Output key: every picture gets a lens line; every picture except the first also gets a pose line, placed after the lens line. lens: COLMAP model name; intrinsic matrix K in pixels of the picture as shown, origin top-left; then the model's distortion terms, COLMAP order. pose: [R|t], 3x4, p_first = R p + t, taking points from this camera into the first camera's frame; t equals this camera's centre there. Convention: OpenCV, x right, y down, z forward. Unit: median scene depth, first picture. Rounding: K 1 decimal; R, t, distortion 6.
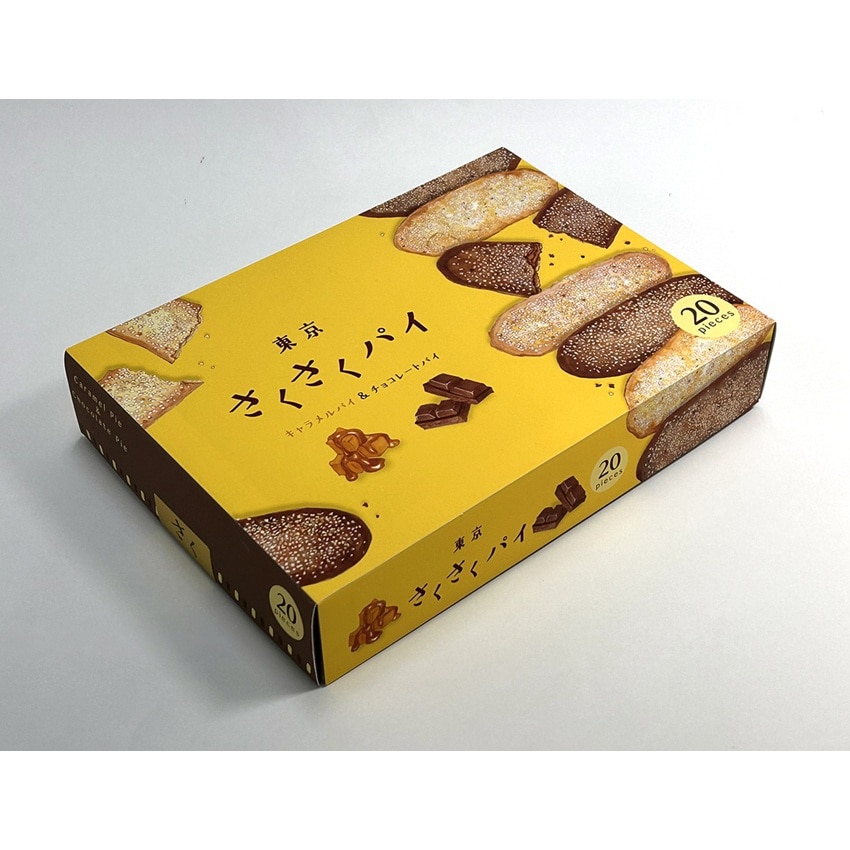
lens RADIAL K [[868.3, 0, 425.0], [0, 868.3, 425.0], [0, 0, 1]] dist [0.126879, -0.007732]
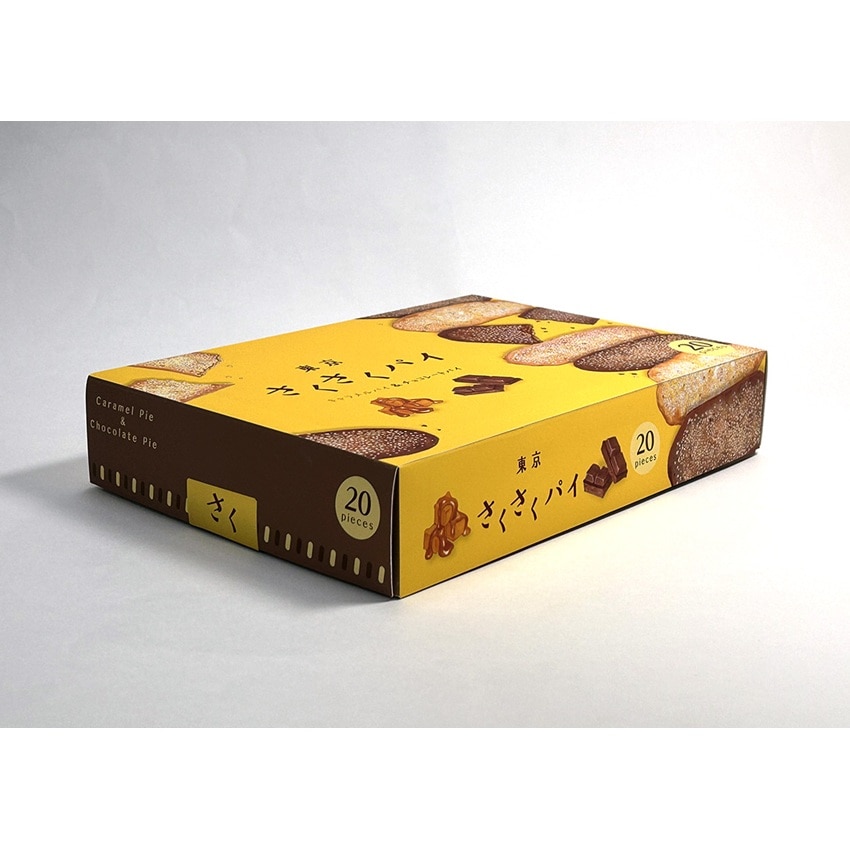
lens RADIAL K [[868.3, 0, 425.0], [0, 868.3, 425.0], [0, 0, 1]] dist [0.126879, -0.007732]
pose [[0.995753, -0.043472, 0.081159, -0.123227], [0.067431, 0.944542, -0.321394, 0.339814], [-0.062686, 0.325501, 0.943461, 0.064523]]
